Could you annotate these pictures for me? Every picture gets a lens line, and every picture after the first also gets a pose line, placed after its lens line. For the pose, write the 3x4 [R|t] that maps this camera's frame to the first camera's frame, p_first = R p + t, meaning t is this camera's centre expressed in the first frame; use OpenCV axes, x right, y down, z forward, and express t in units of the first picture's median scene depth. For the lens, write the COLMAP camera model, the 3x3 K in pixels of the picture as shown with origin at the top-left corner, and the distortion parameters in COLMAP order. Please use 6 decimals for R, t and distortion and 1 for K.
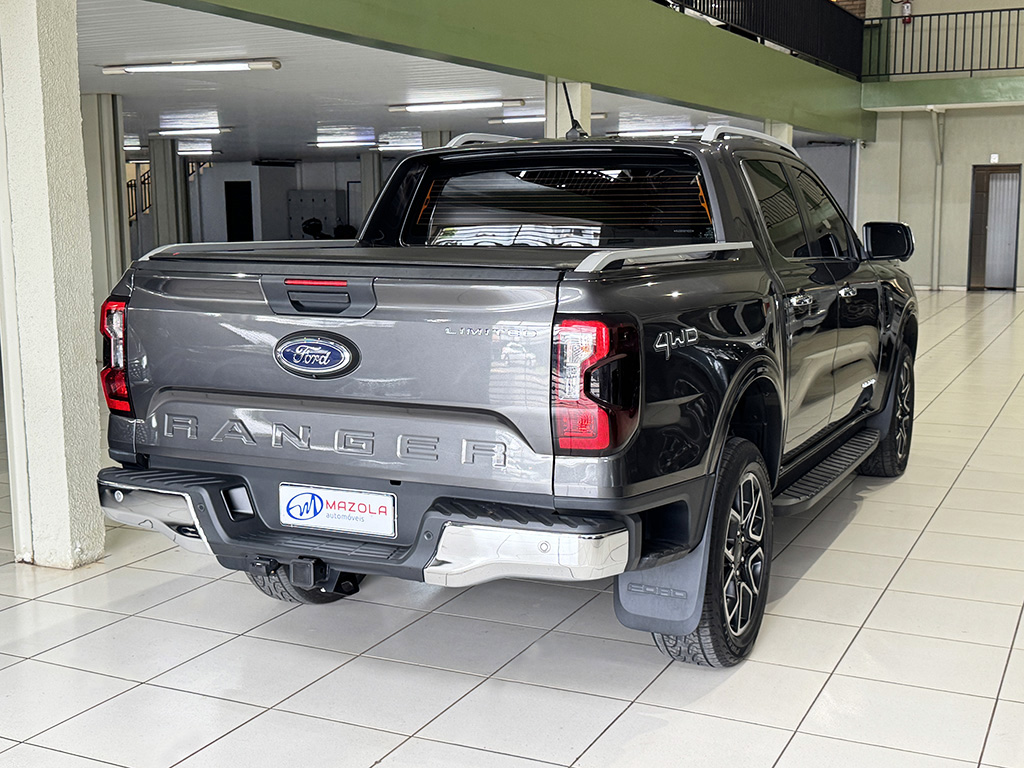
lens RADIAL K [[1248.8, 0, 512.0], [0, 1248.8, 384.0], [0, 0, 1]] dist [0.209995, -0.524161]
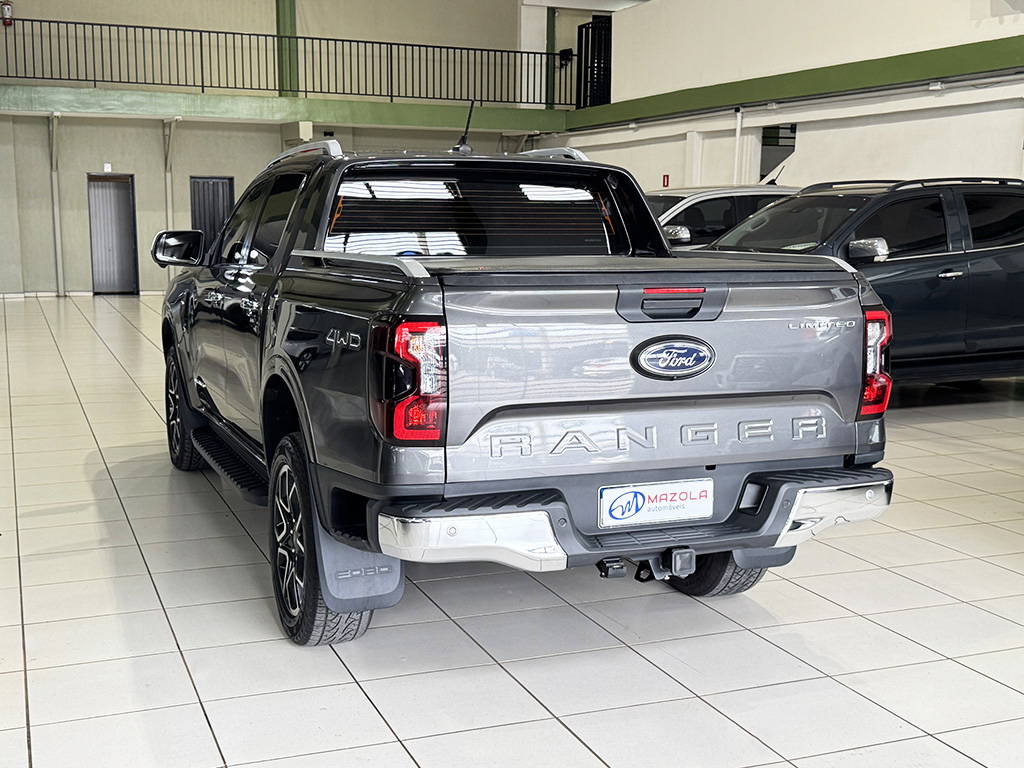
lens RADIAL K [[1248.8, 0, 512.0], [0, 1248.8, 384.0], [0, 0, 1]] dist [0.209995, -0.524161]
pose [[0.672075, -0.087346, 0.735313, -0.960032], [0.090313, 0.995274, 0.035681, -0.047688], [-0.734955, 0.042428, 0.676788, 0.350253]]
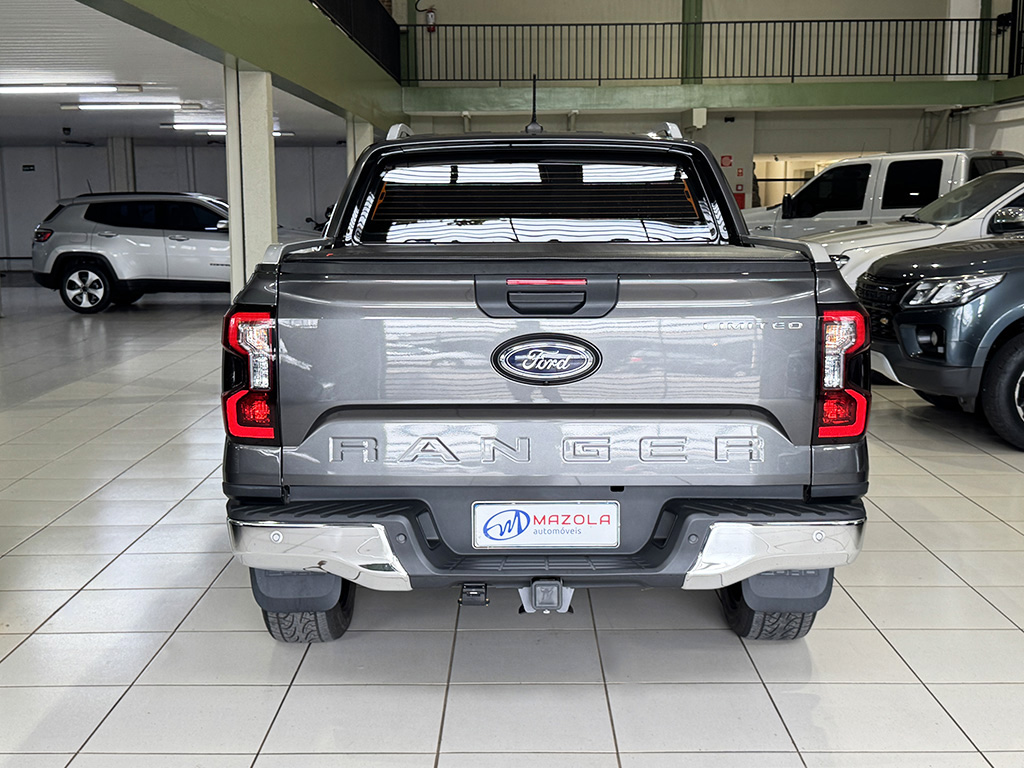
lens RADIAL K [[1248.8, 0, 512.0], [0, 1248.8, 384.0], [0, 0, 1]] dist [0.209995, -0.524161]
pose [[0.901442, -0.060017, 0.428719, -0.534292], [0.059547, 0.998120, 0.014523, -0.018618], [-0.428784, 0.012438, 0.903321, 0.161411]]
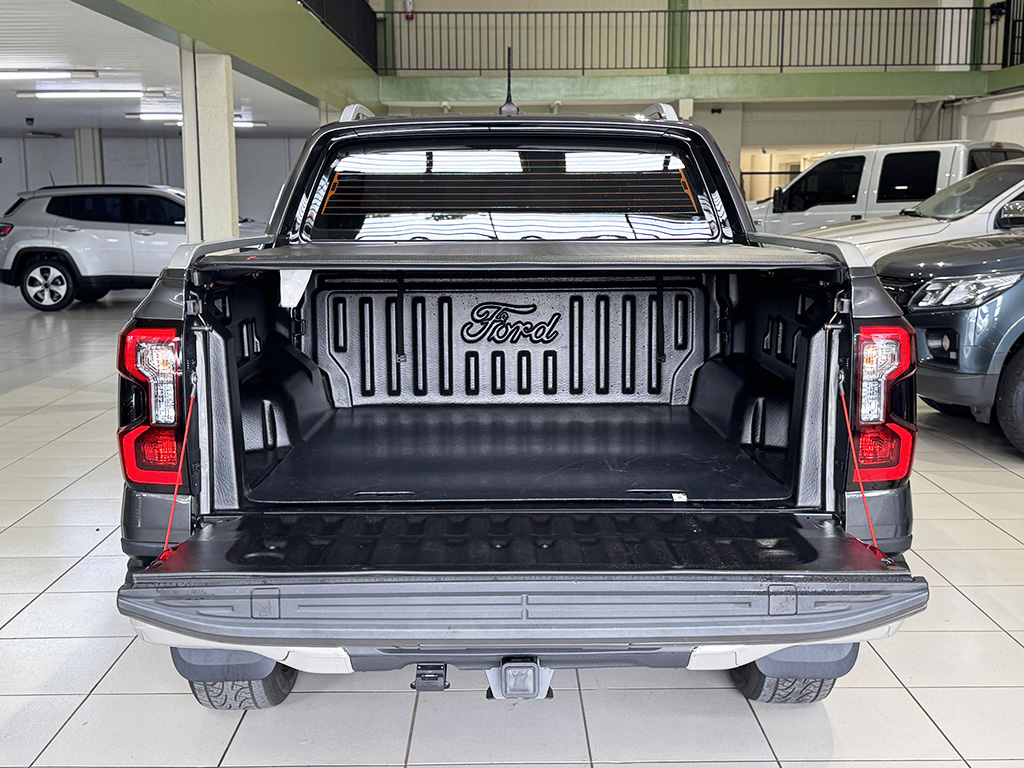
lens RADIAL K [[1248.8, 0, 512.0], [0, 1248.8, 384.0], [0, 0, 1]] dist [0.209995, -0.524161]
pose [[0.895753, -0.063307, 0.440021, -0.453577], [0.060667, 0.997956, 0.020079, -0.037615], [-0.440393, 0.008709, 0.897763, 0.303892]]
